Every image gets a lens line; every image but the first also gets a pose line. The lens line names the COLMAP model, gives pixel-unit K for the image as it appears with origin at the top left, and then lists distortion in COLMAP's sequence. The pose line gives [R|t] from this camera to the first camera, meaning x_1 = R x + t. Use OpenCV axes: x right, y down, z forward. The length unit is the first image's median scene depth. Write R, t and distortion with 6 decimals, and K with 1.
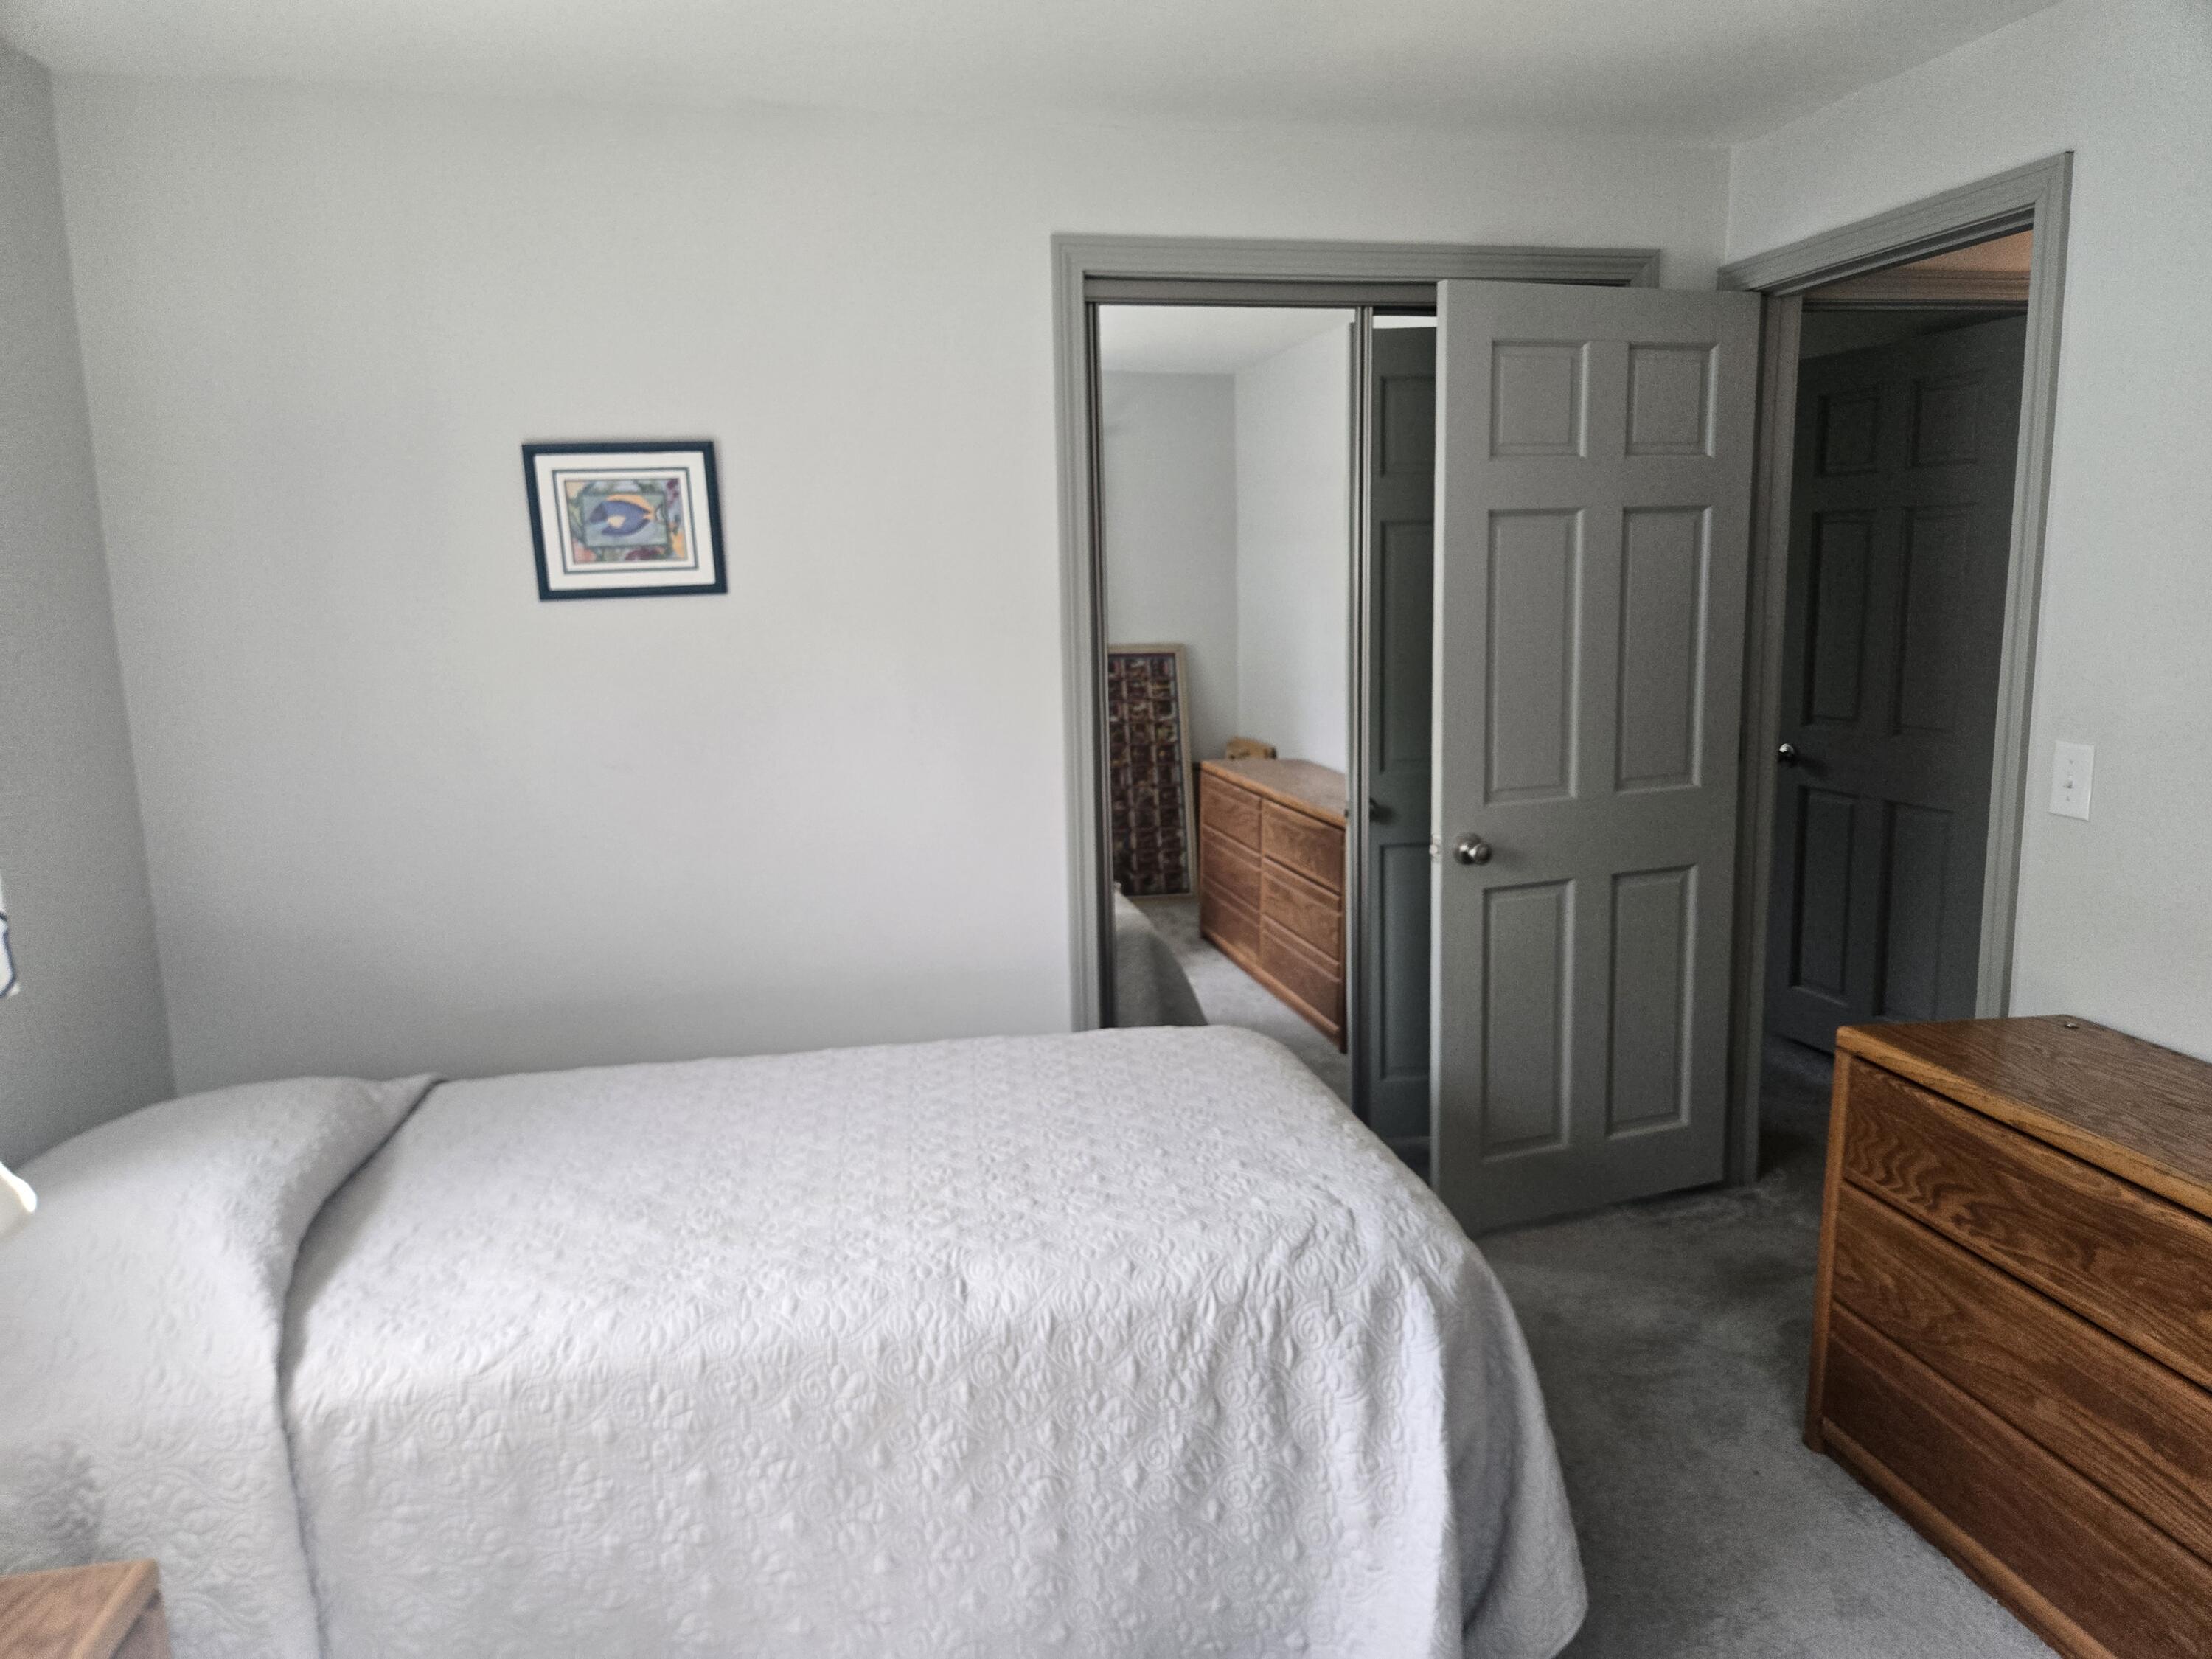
lens RADIAL K [[1460.8, 0, 1212.3], [0, 1460.8, 821.9], [0, 0, 1]] dist [0.047044, -0.044815]
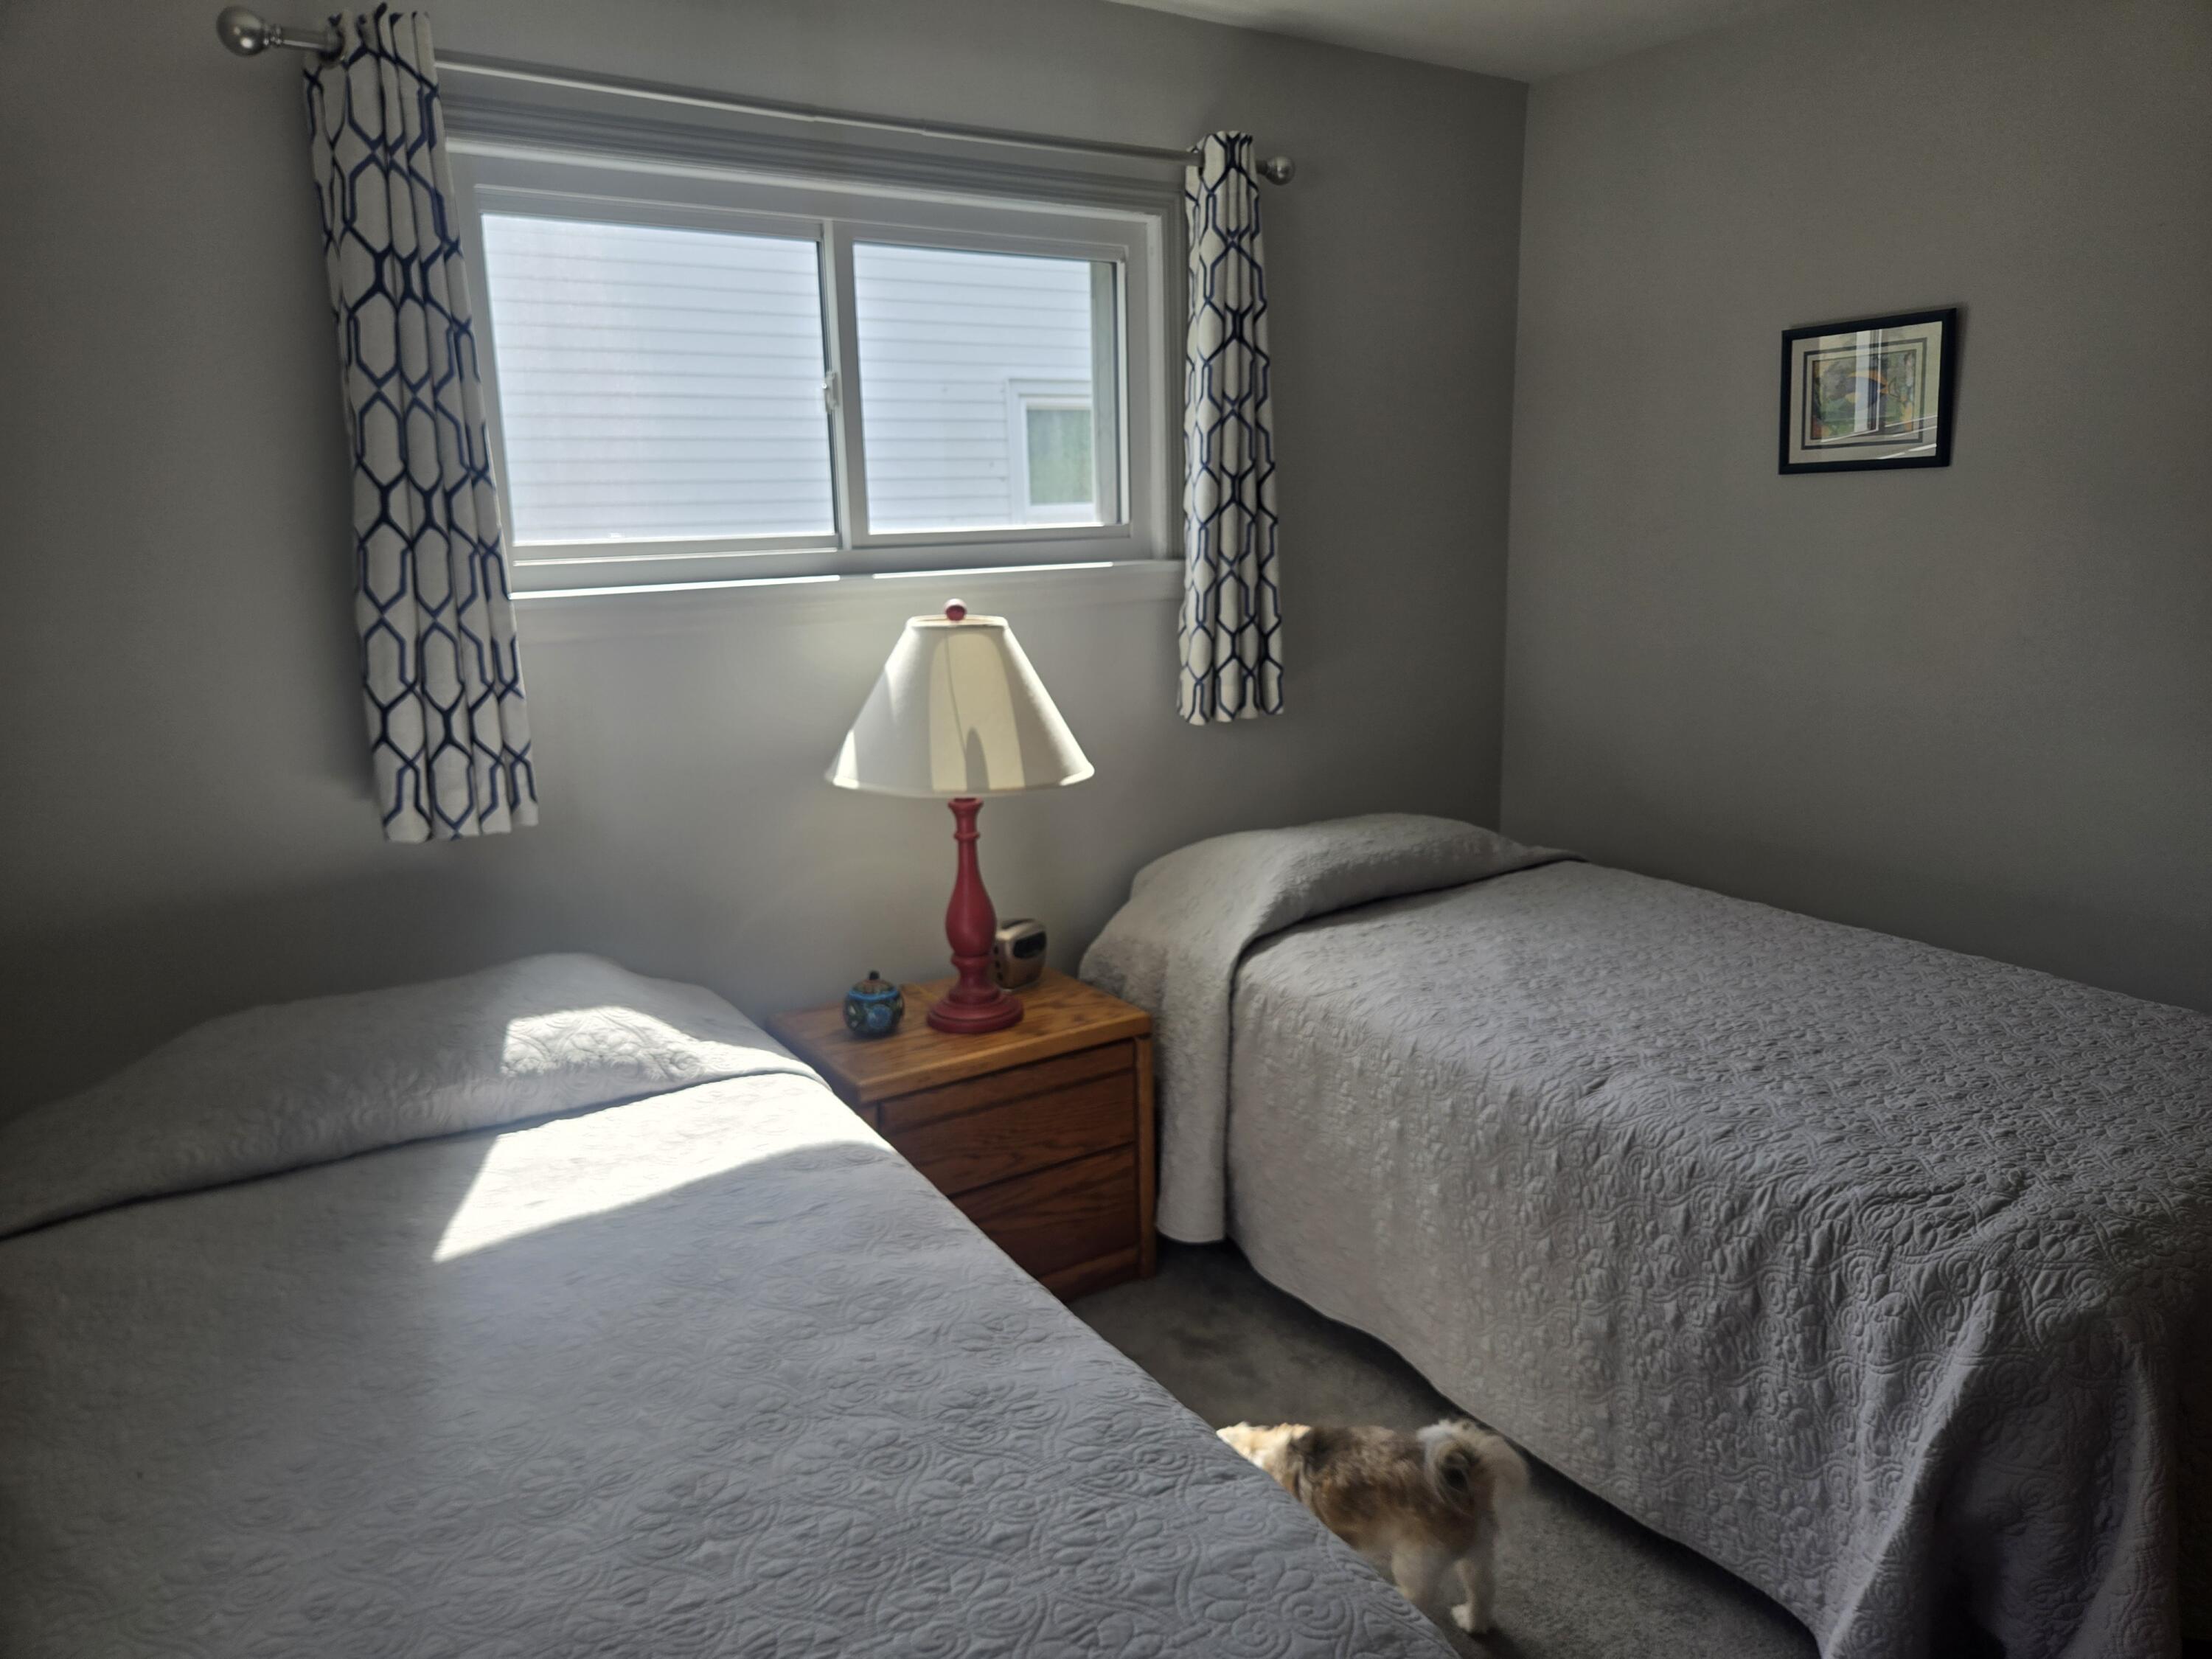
lens RADIAL K [[1460.8, 0, 1106.7], [0, 1460.8, 800.6], [0, 0, 1]] dist [0.047044, -0.044815]
pose [[0.391373, 0.207210, -0.896600, 0.654750], [-0.146212, 0.975944, 0.161725, -0.026414], [0.908542, 0.067798, 0.412255, 0.170034]]
